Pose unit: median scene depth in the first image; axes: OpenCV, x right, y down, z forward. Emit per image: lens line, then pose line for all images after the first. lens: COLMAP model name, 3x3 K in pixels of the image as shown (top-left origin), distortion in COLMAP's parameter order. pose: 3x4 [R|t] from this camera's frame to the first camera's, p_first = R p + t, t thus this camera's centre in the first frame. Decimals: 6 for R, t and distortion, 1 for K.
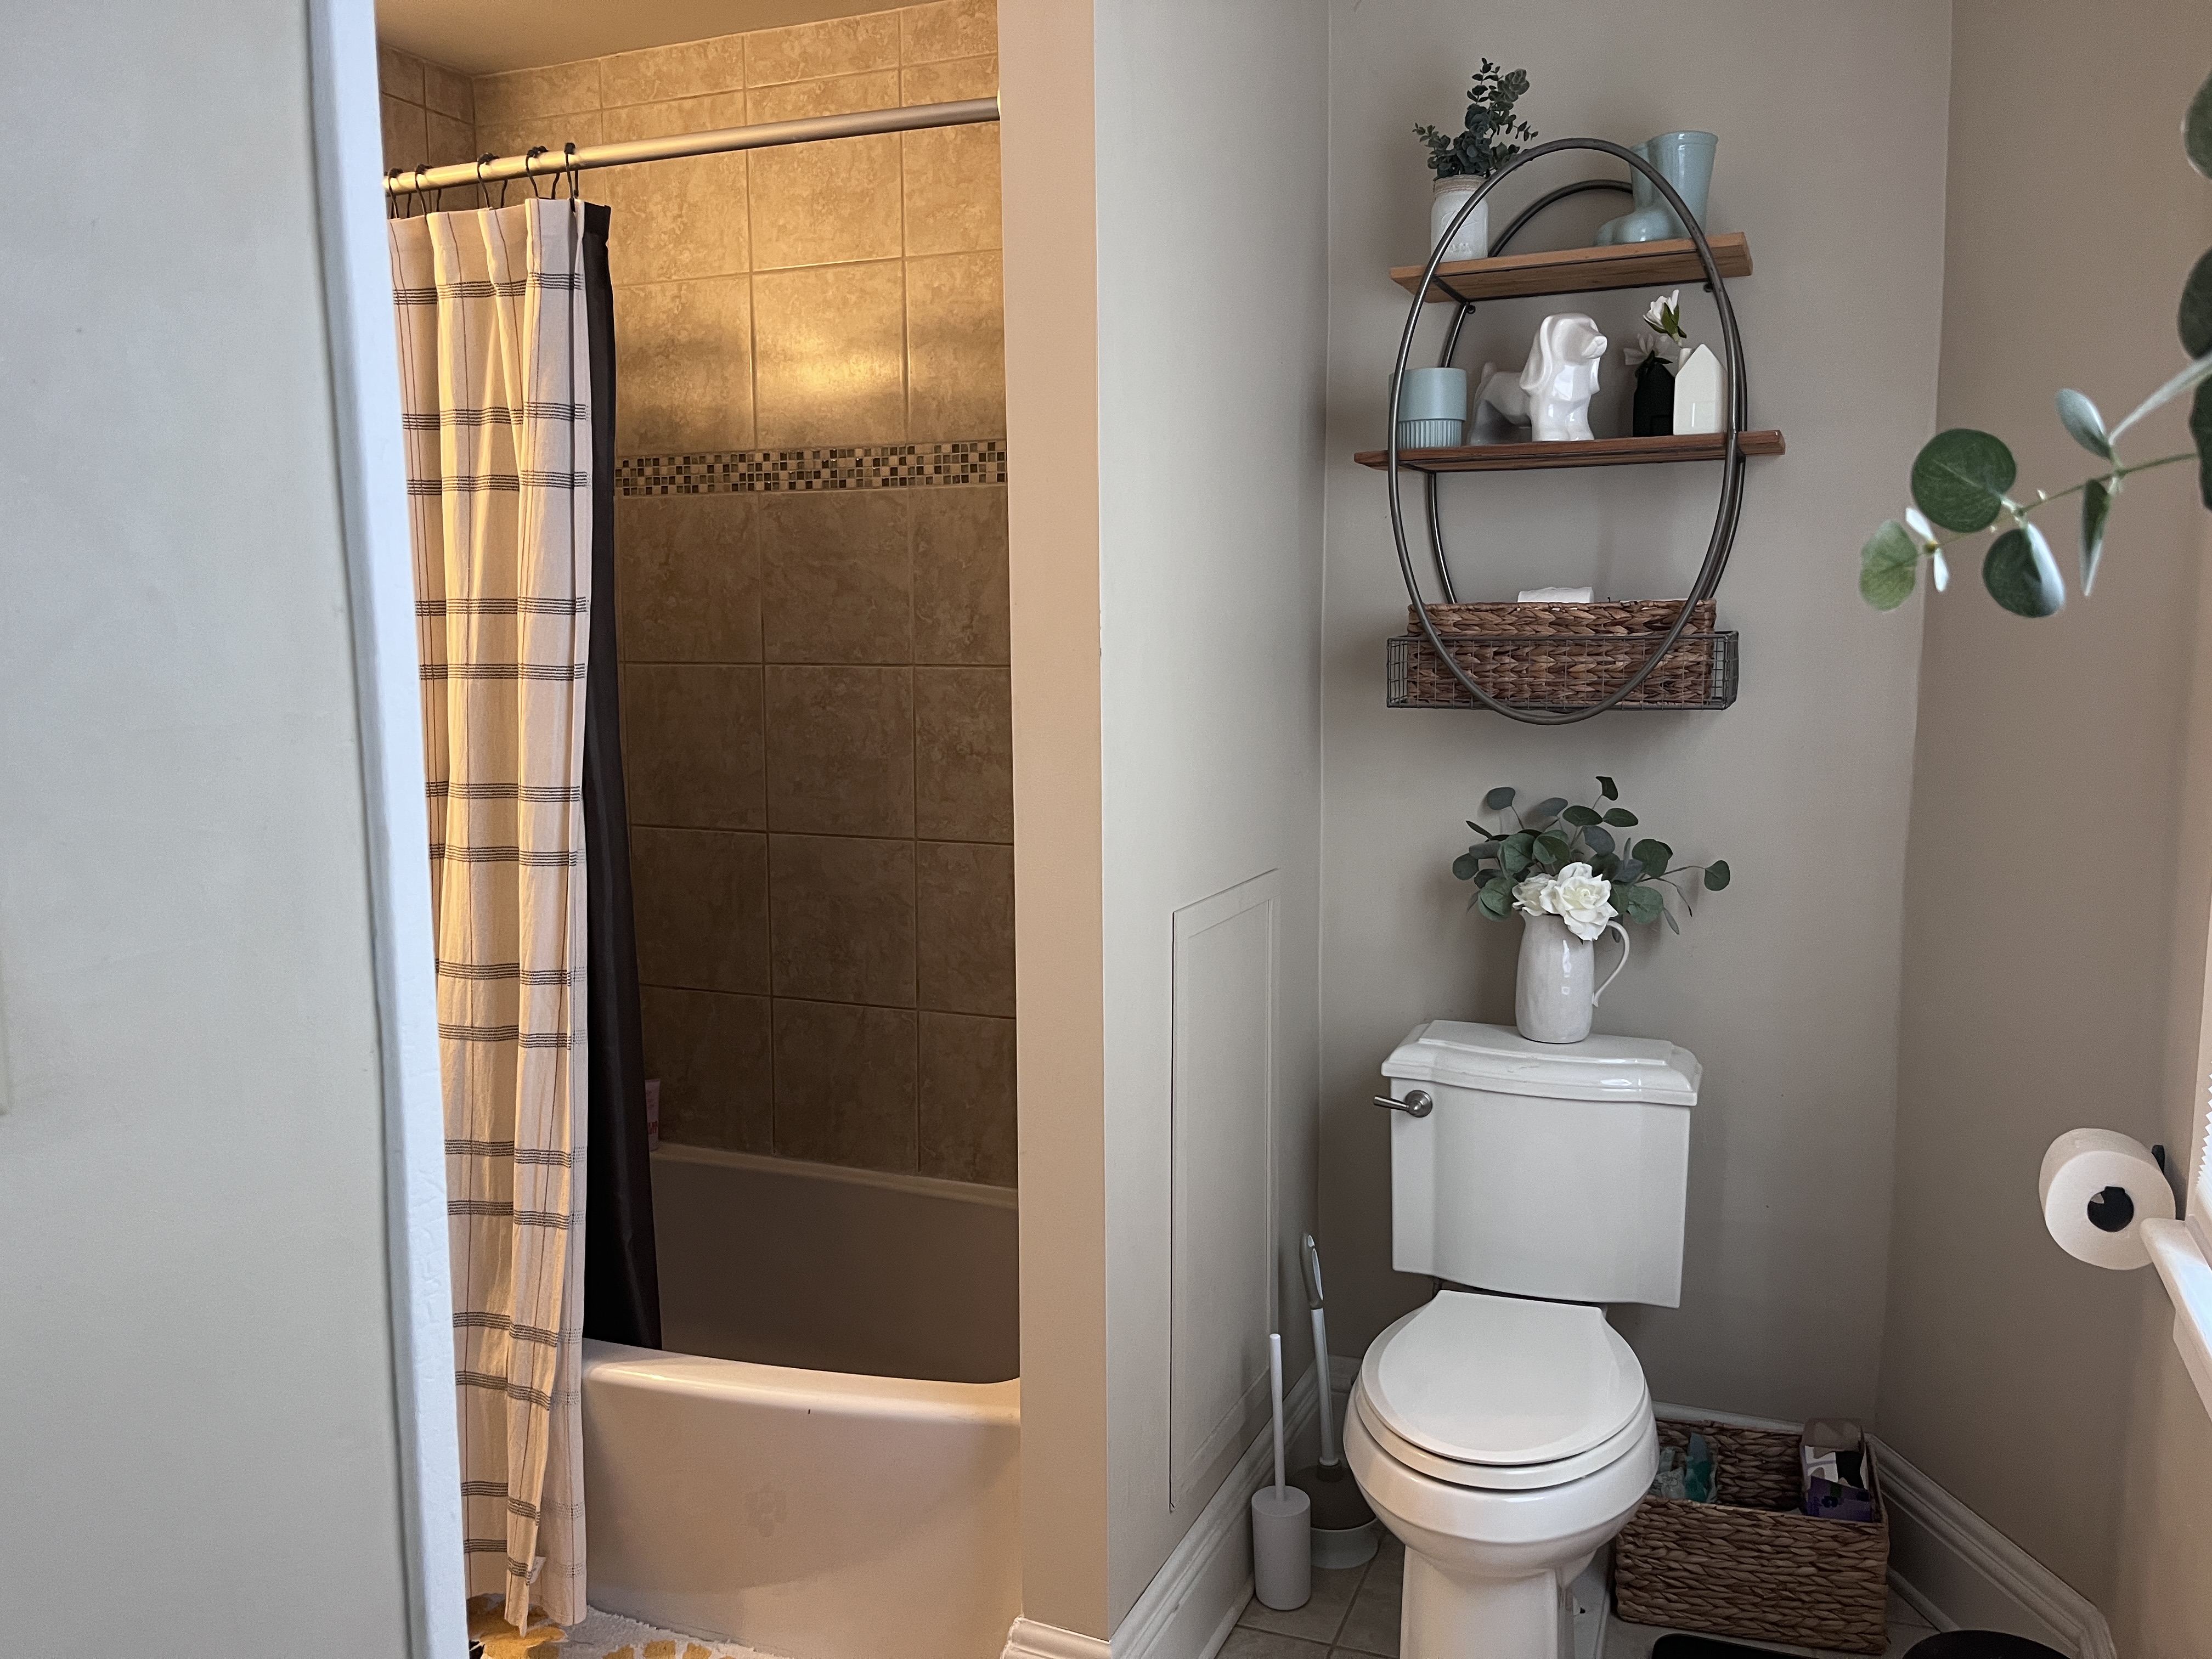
lens RADIAL K [[1685.8, 0, 1102.6], [0, 1685.8, 816.5], [0, 0, 1]] dist [0.055334, -0.084873]
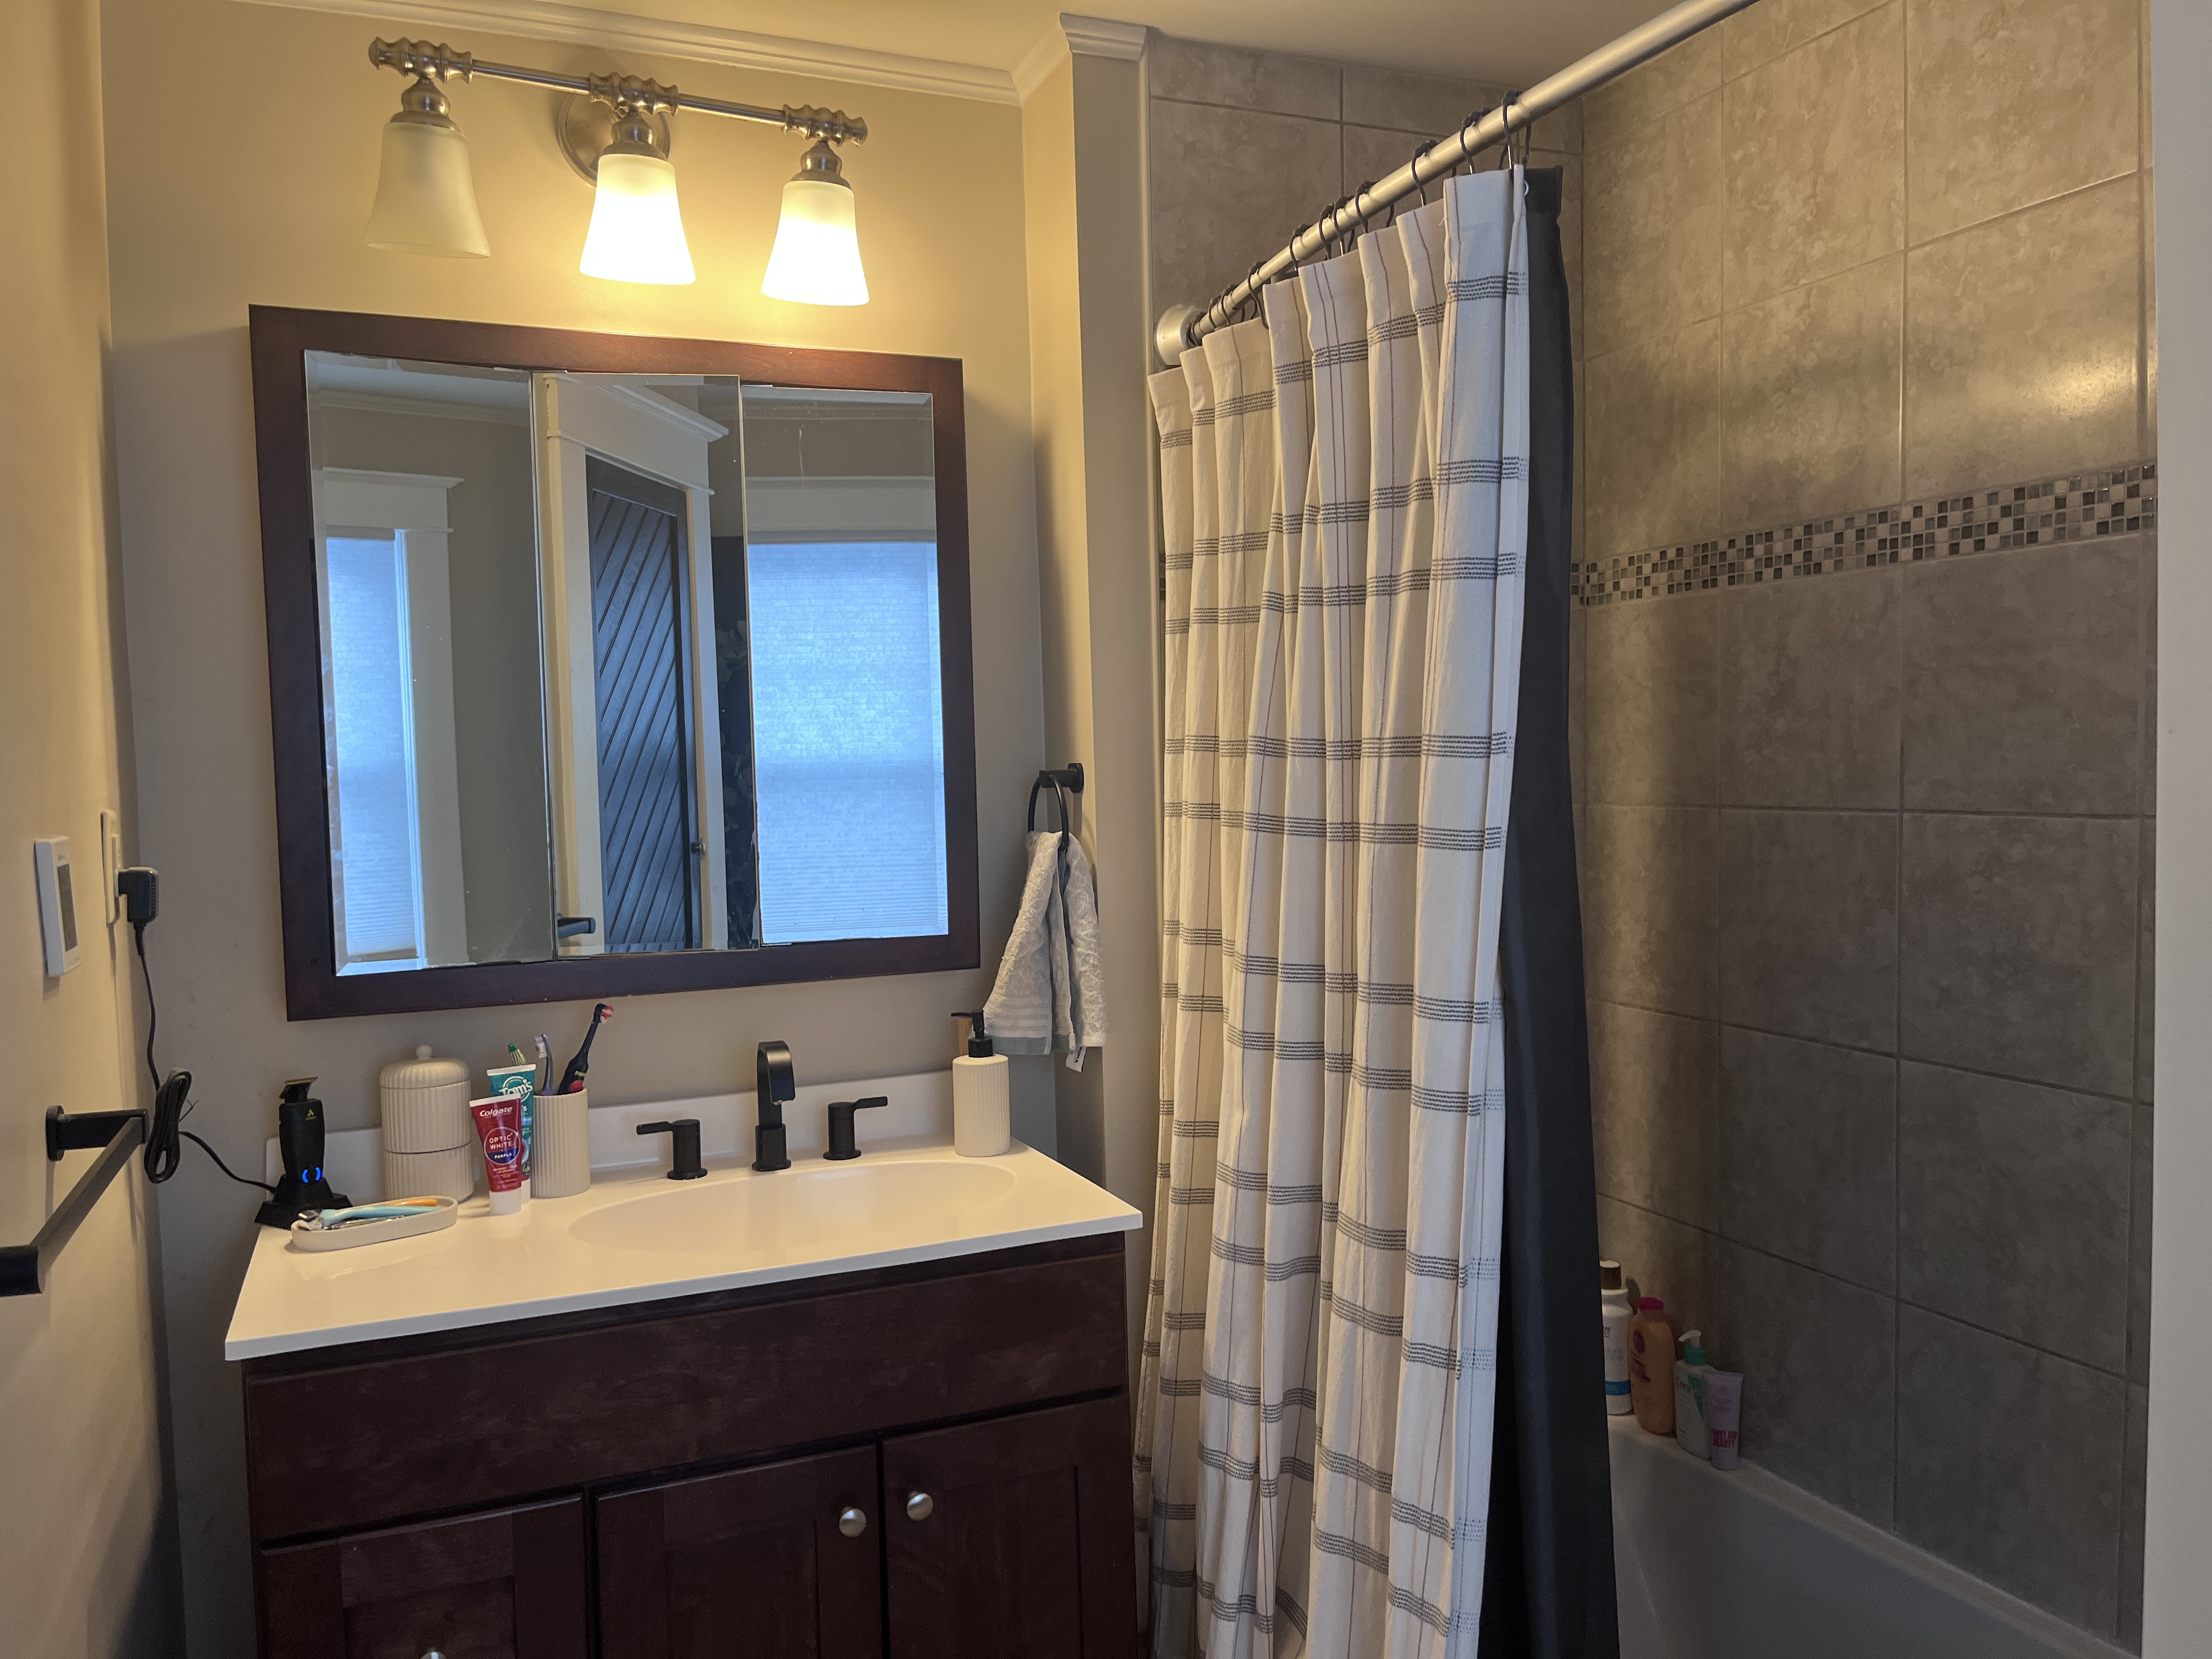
lens RADIAL K [[1685.8, 0, 1108.7], [0, 1685.8, 854.1], [0, 0, 1]] dist [0.055334, -0.084873]
pose [[0.724163, 0.026124, -0.689133, 0.042958], [-0.056534, 0.998168, -0.021568, -0.041243], [0.687307, 0.054579, 0.724313, 0.289465]]
